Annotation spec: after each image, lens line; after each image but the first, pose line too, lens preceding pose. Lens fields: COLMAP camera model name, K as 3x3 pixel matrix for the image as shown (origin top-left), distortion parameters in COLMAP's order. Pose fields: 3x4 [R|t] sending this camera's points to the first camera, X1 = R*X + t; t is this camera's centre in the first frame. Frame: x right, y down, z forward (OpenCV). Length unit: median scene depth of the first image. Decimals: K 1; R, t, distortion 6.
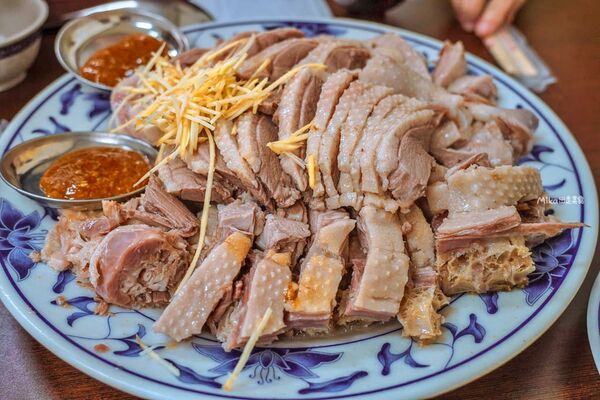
lens RADIAL K [[655.8, 0, 300.0], [0, 655.8, 200.0], [0, 0, 1]] dist [0.023267, 0.007379]
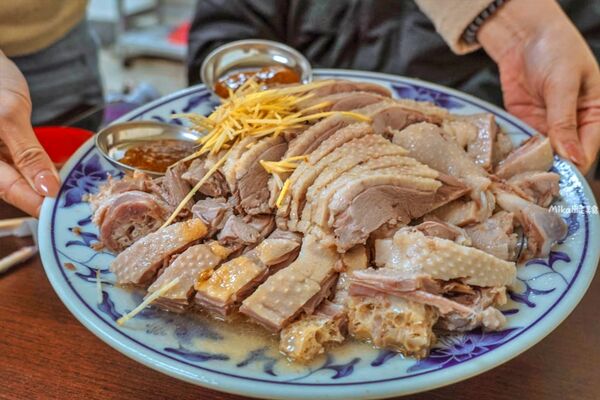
lens RADIAL K [[683.6, 0, 300.0], [0, 683.6, 200.0], [0, 0, 1]] dist [-0.003592, 0.003276]
pose [[0.862151, 0.279547, -0.422552, 0.560776], [-0.322006, 0.946230, -0.031009, -0.004748], [0.391163, 0.162798, 0.905808, -0.066741]]
